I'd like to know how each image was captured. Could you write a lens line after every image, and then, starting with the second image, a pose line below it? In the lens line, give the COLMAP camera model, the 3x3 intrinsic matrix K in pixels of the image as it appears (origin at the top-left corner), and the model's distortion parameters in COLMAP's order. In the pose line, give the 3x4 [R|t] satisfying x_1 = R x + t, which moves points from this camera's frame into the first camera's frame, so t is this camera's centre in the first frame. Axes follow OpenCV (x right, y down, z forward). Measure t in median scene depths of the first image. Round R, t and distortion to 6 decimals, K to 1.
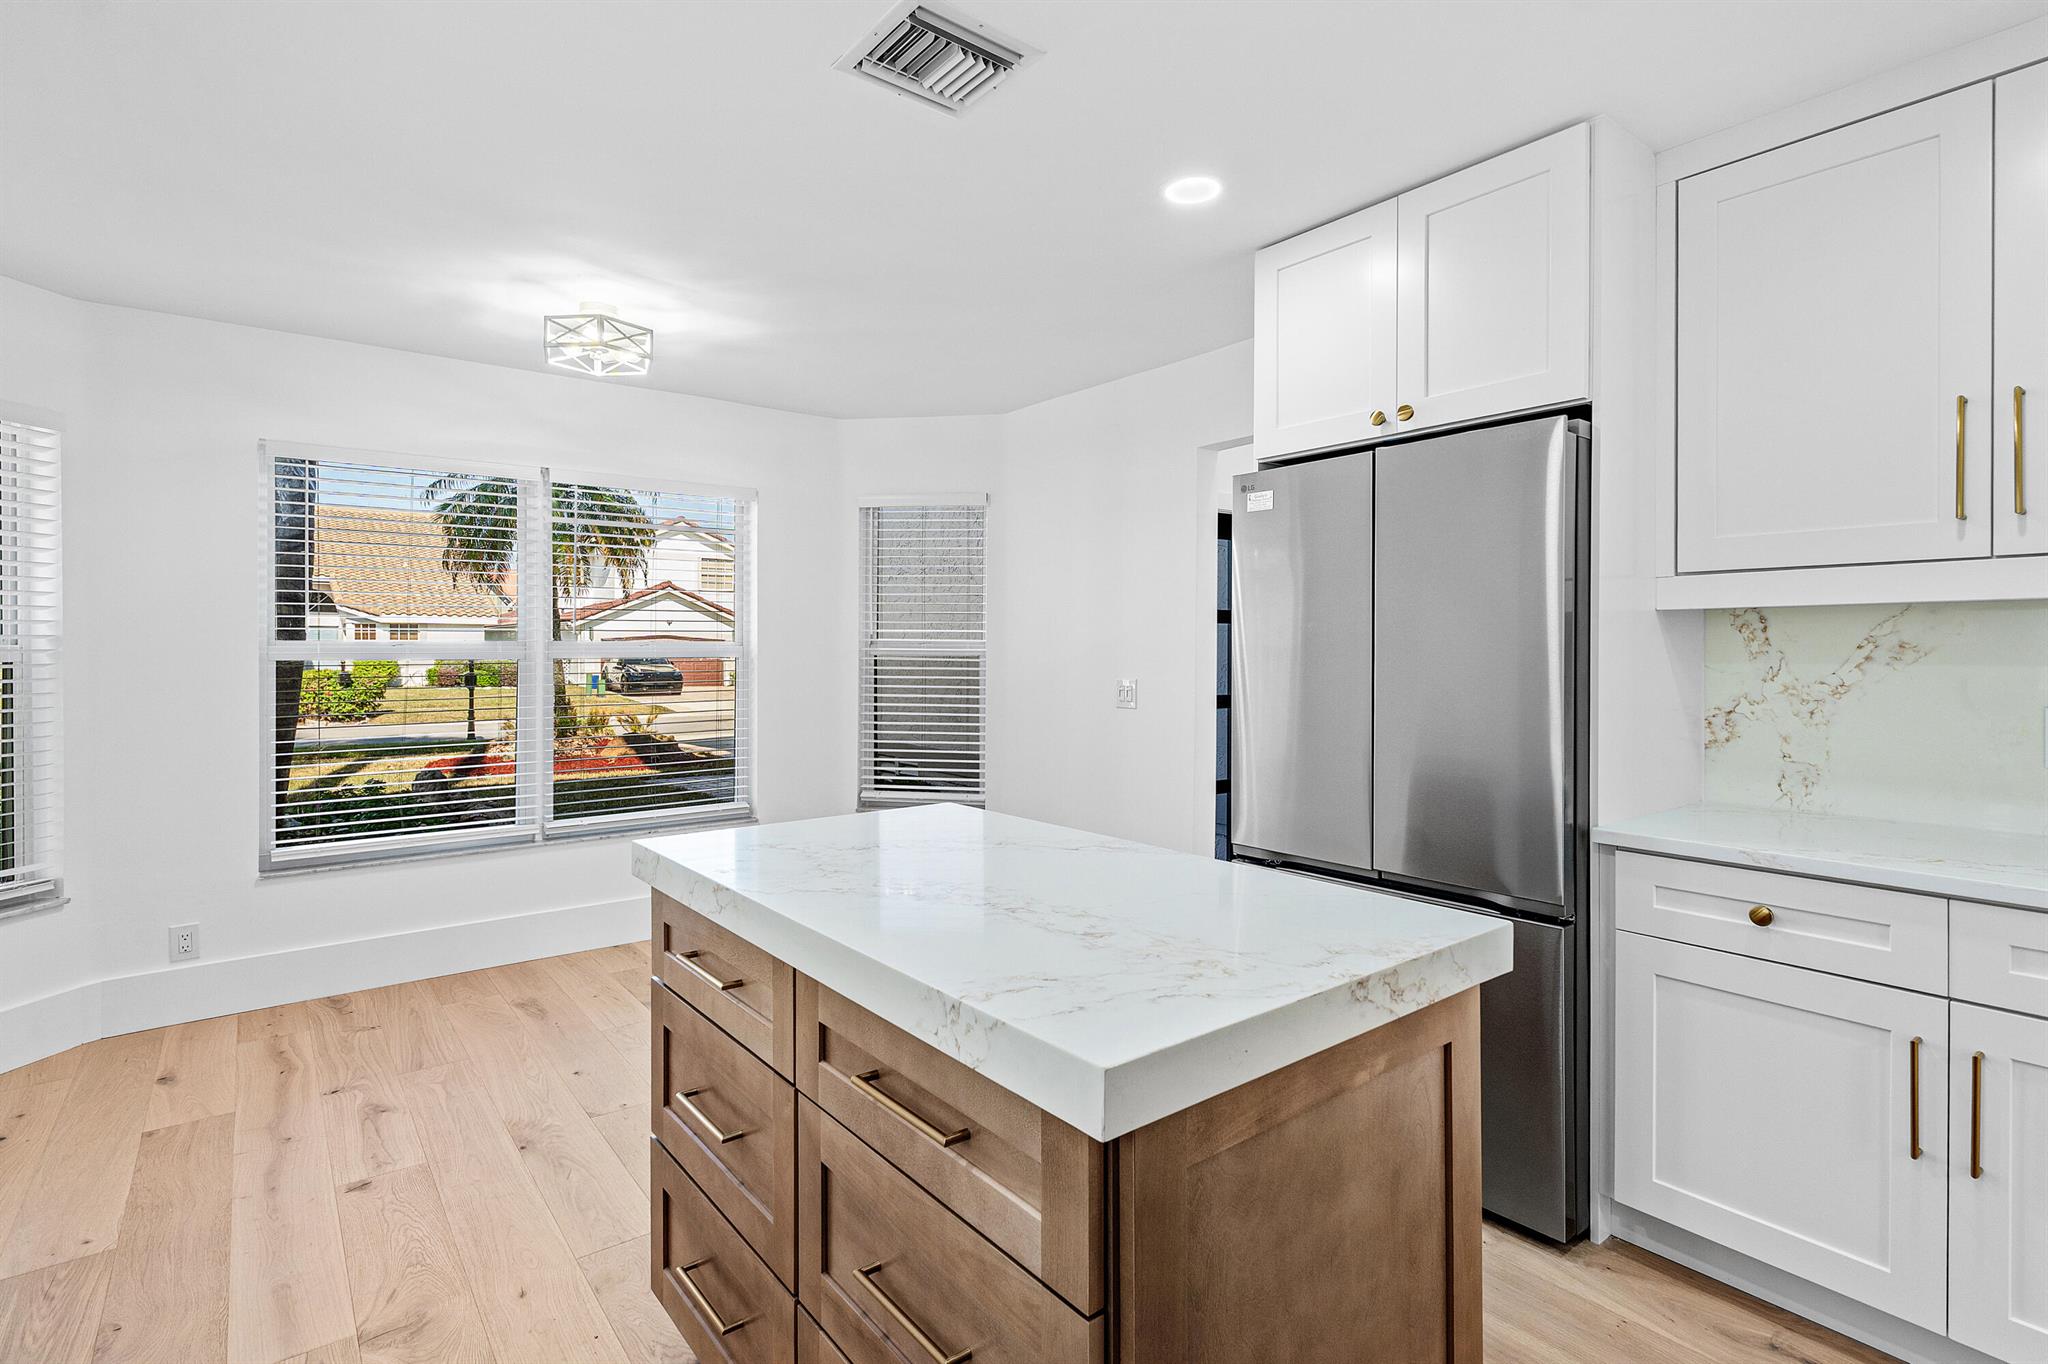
lens RADIAL K [[989.5, 0, 1032.8], [0, 989.5, 639.4], [0, 0, 1]] dist [0.002984, 0.000450]
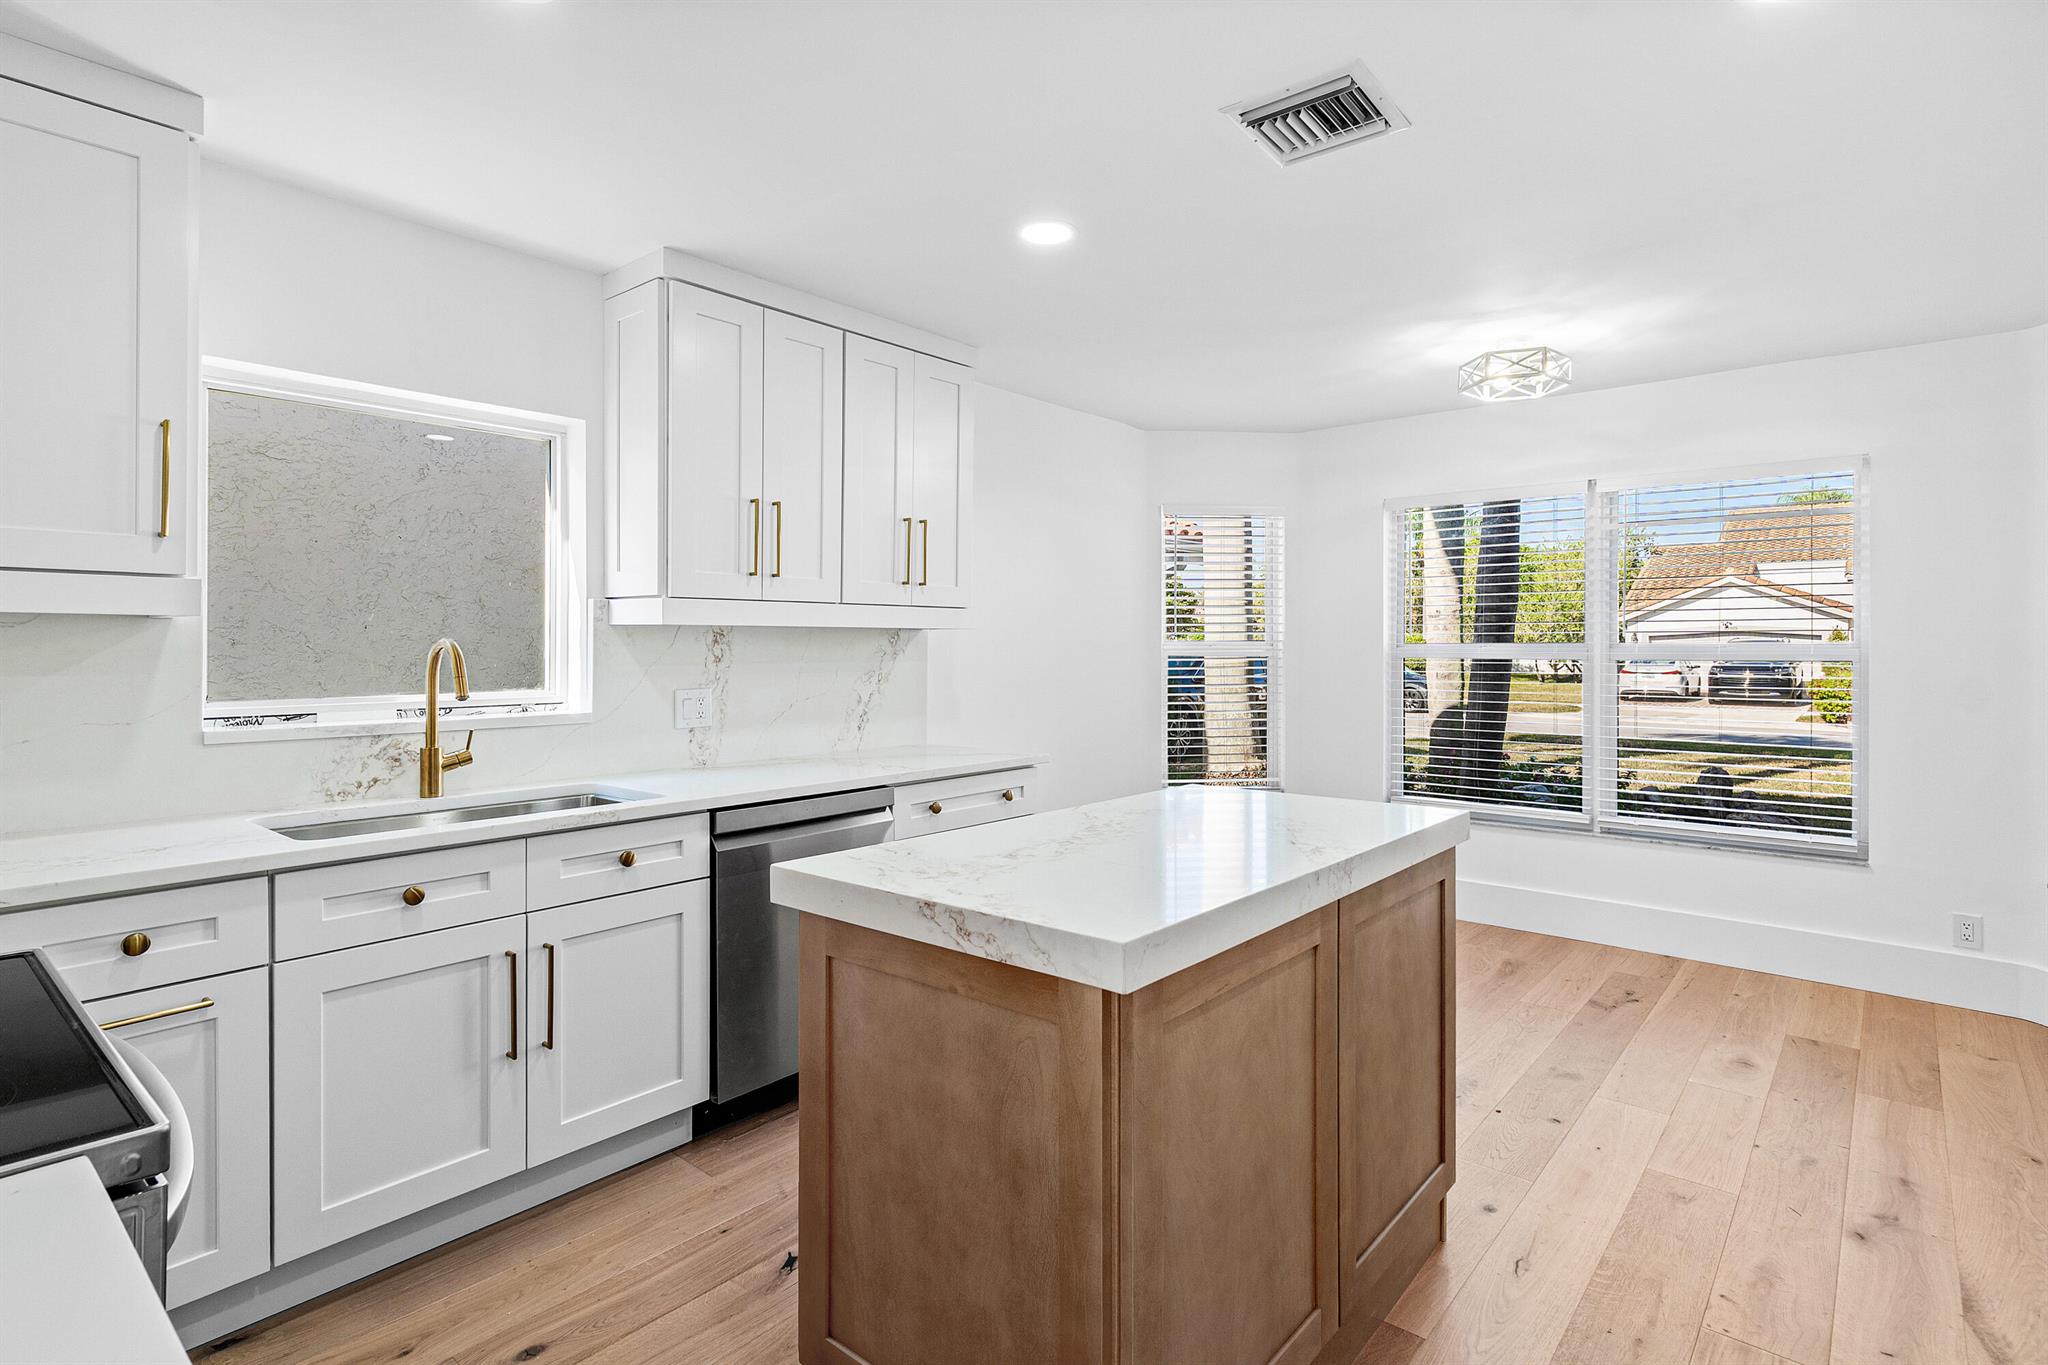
lens RADIAL K [[989.2, 0, 1077.5], [0, 989.2, 648.8], [0, 0, 1]] dist [0.000250, -0.000134]
pose [[0.232032, 0.002346, -0.972705, 0.533620], [0.006637, 0.999970, 0.003995, -0.000500], [0.972685, -0.007383, 0.232010, 0.283223]]
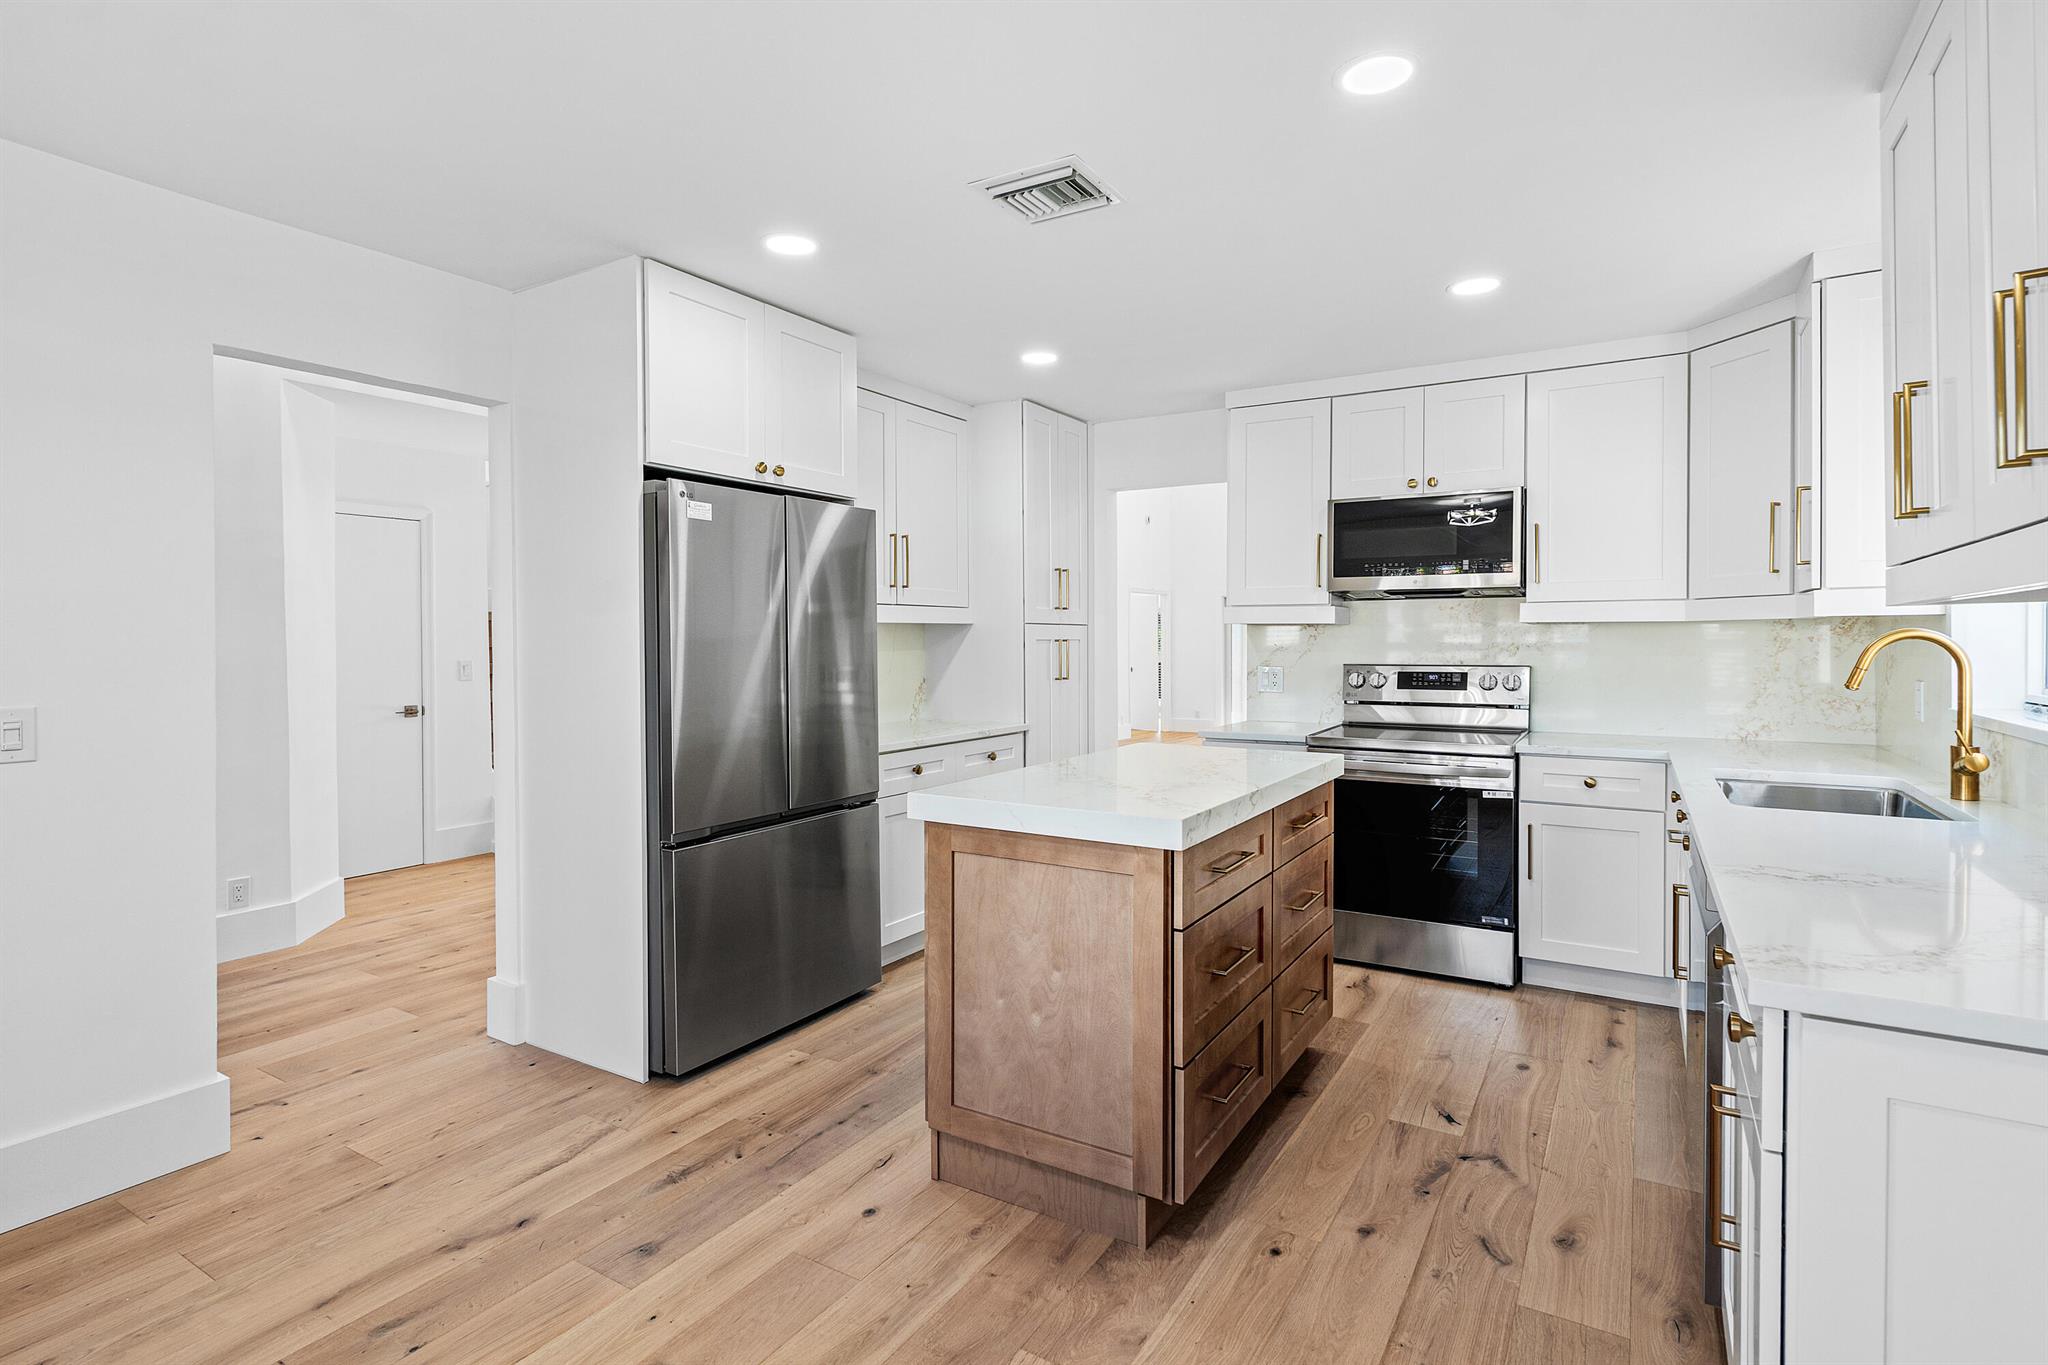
lens RADIAL K [[989.2, 0, 1077.5], [0, 989.2, 648.8], [0, 0, 1]] dist [0.000250, -0.000134]
pose [[-0.372381, -0.002719, 0.928076, -0.728360], [-0.001904, 0.999996, 0.002166, 0.005128], [-0.928078, -0.000961, -0.372384, 0.809225]]
